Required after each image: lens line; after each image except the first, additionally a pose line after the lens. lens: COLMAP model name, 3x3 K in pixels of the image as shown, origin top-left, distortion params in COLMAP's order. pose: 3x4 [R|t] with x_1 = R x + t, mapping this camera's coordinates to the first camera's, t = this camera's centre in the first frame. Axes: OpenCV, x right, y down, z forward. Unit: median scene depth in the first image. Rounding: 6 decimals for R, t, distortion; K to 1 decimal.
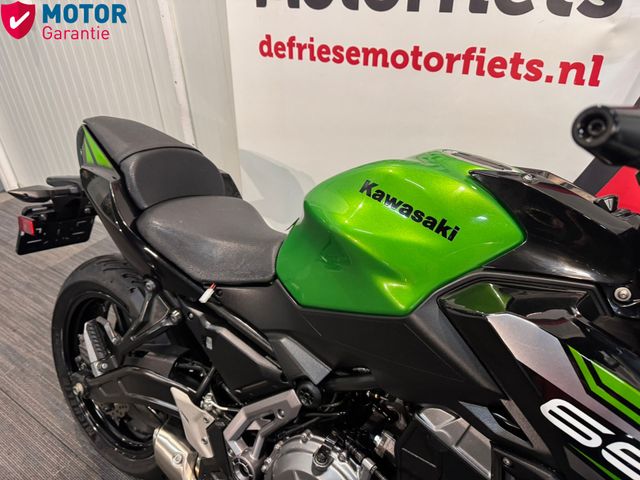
lens RADIAL K [[450.5, 0, 318.1], [0, 450.5, 237.3], [0, 0, 1]] dist [0.059213, -0.098277]
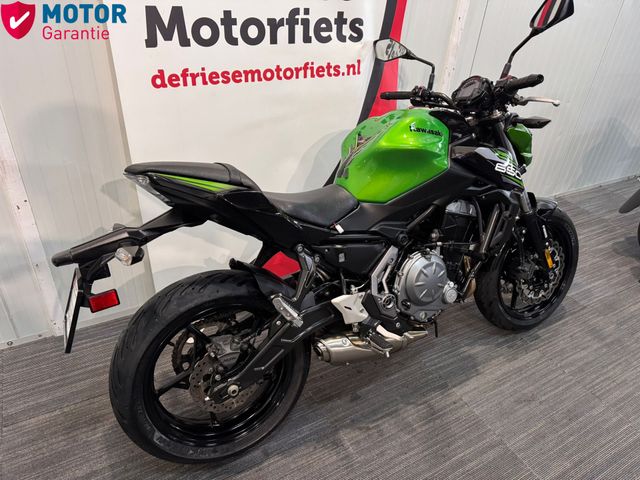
lens RADIAL K [[450.5, 0, 318.1], [0, 450.5, 237.3], [0, 0, 1]] dist [0.059213, -0.098277]
pose [[0.453456, -0.418671, 0.786824, -1.601312], [0.400177, 0.884455, 0.239994, -0.272188], [-0.796389, 0.206042, 0.568604, 0.126442]]
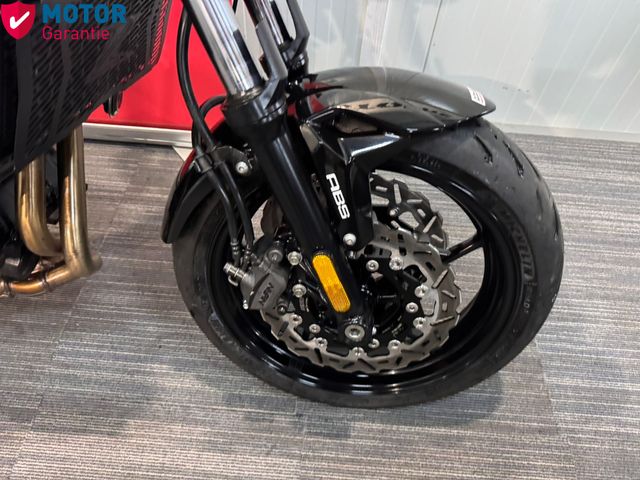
lens RADIAL K [[457.7, 0, 314.2], [0, 457.7, 240.8], [0, 0, 1]] dist [0.041812, -0.062407]
pose [[0.869689, -0.346403, 0.351634, 0.430461], [0.196023, 0.896184, 0.398031, 0.490991], [-0.453008, -0.277235, 0.847304, -0.029728]]
